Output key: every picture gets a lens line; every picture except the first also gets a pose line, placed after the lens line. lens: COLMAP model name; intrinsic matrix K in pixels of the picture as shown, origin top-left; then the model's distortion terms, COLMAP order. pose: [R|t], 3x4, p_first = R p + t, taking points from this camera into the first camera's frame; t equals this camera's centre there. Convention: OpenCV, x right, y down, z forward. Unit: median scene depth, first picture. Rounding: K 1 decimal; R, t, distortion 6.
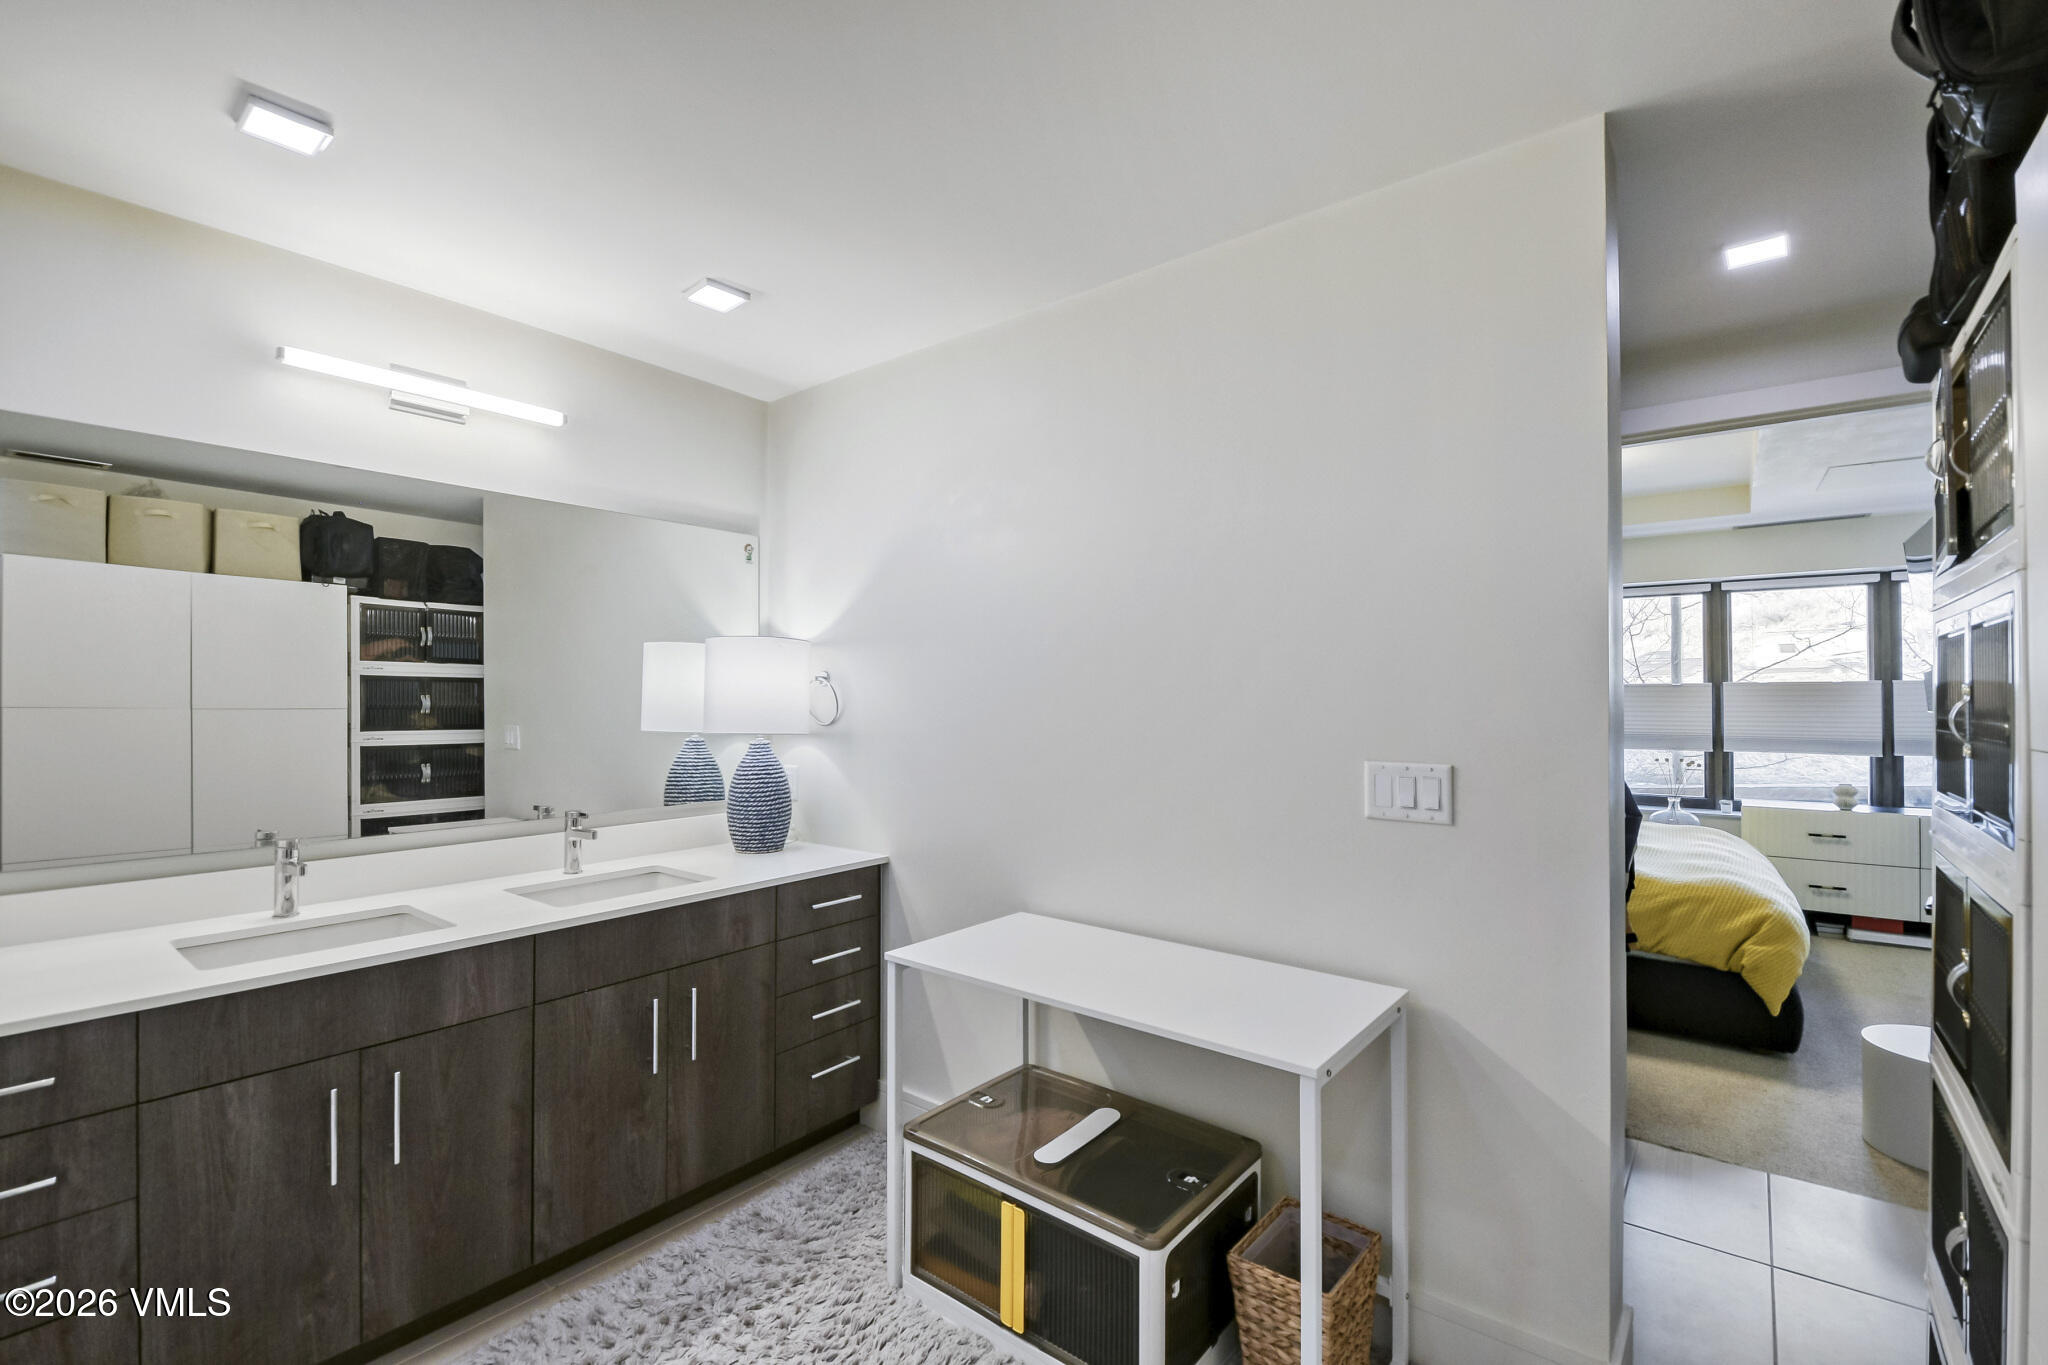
lens RADIAL K [[899.5, 0, 1015.7], [0, 899.5, 684.0], [0, 0, 1]] dist [0.011520, -0.005490]
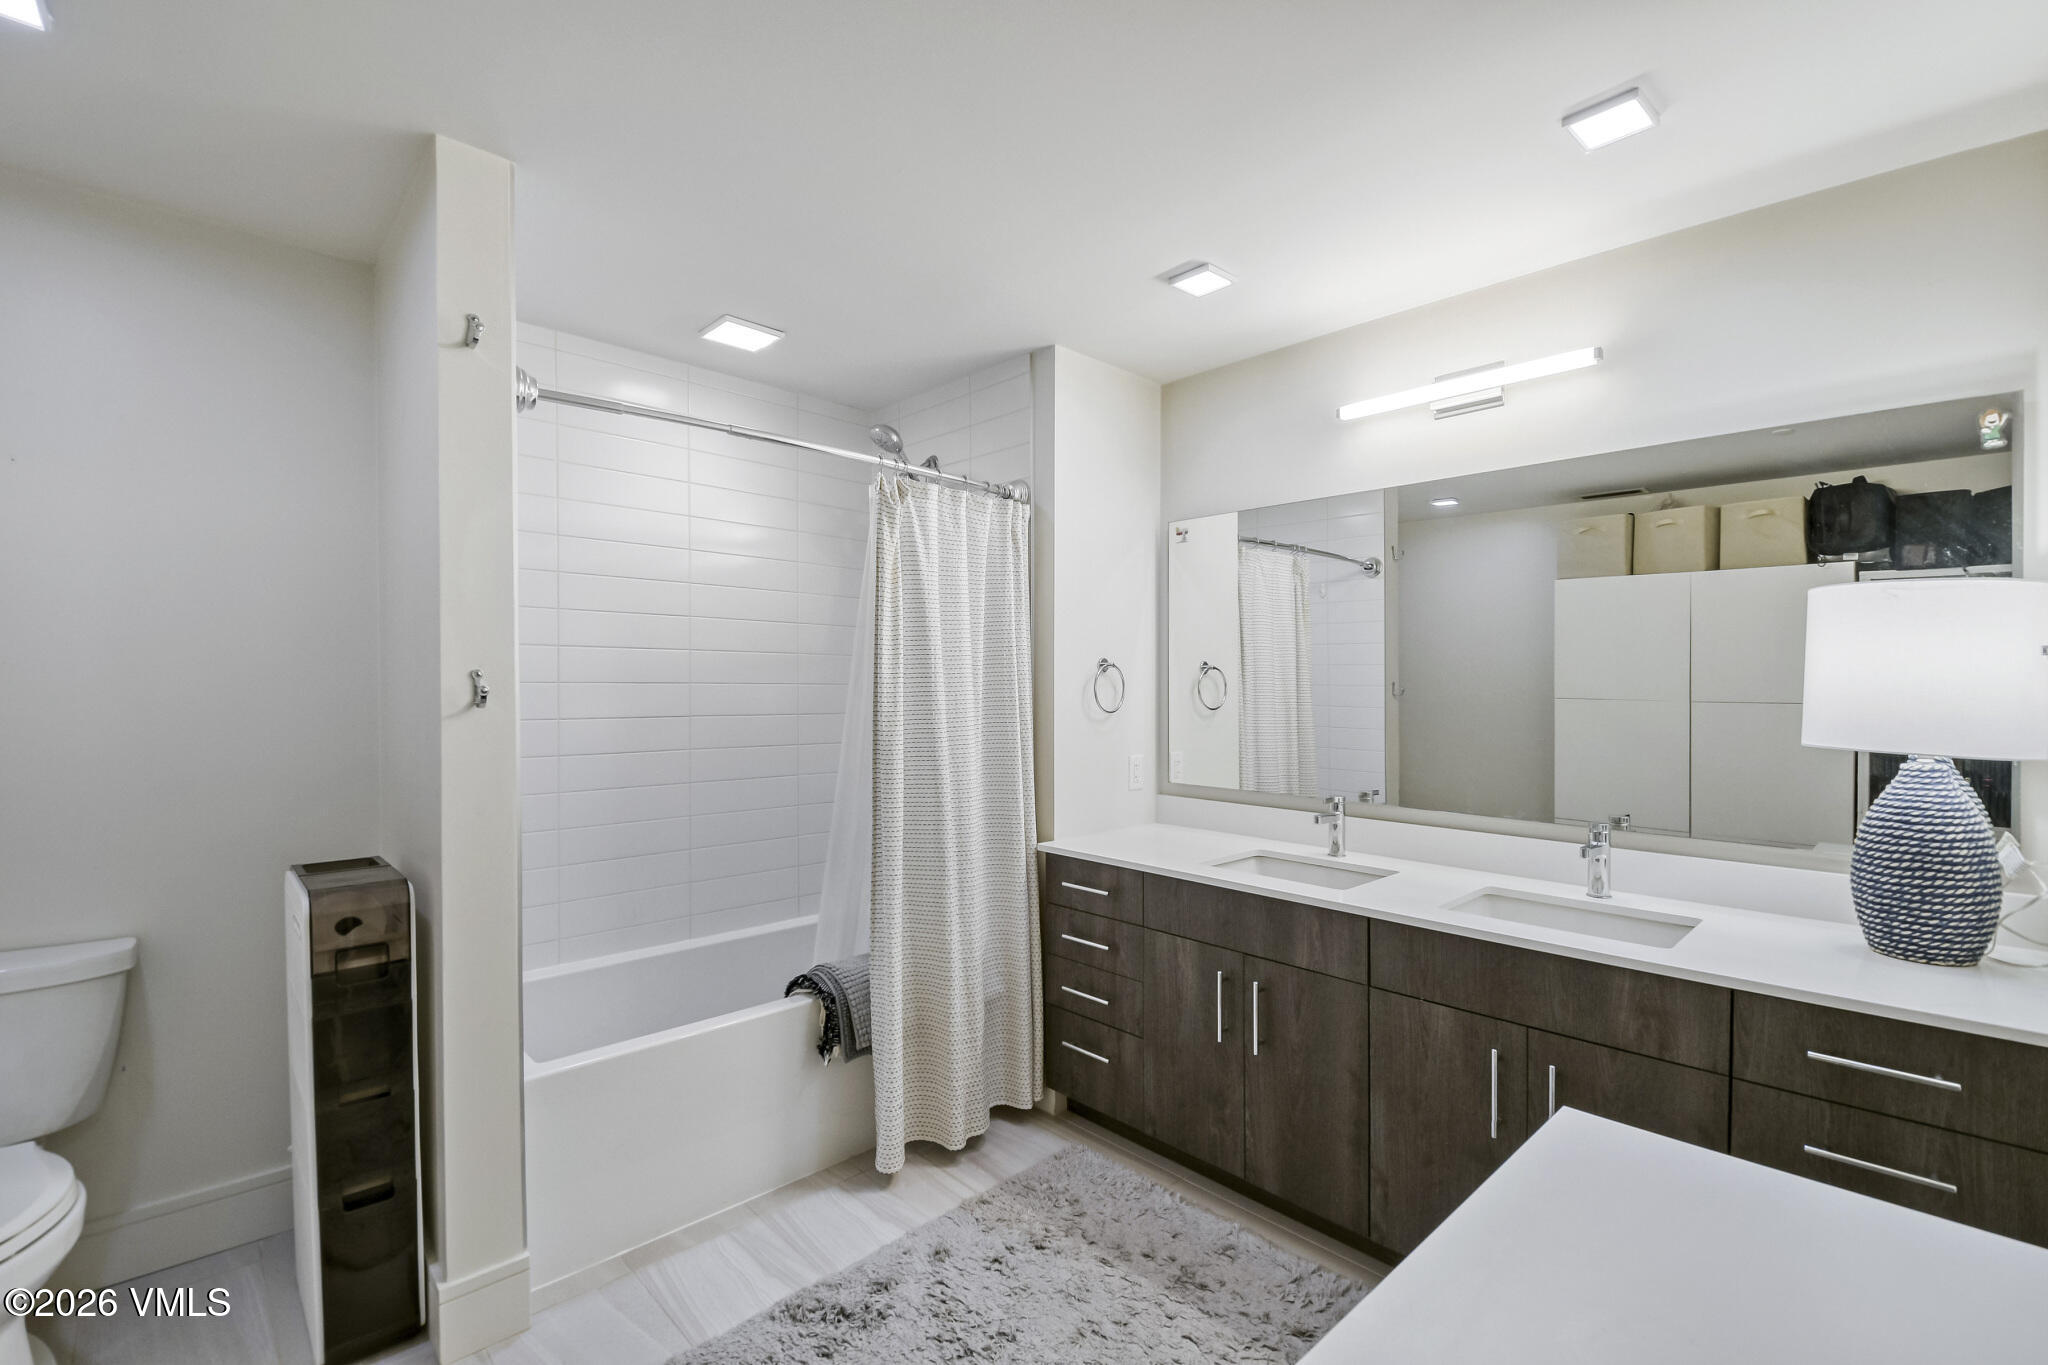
lens RADIAL K [[899.5, 0, 1014.2], [0, 899.5, 697.1], [0, 0, 1]] dist [0.011520, -0.005490]
pose [[-0.137647, 0.010998, -0.990420, 0.435667], [0.005202, 0.999933, 0.010380, 0.014414], [0.990468, -0.003723, -0.137695, 0.617135]]
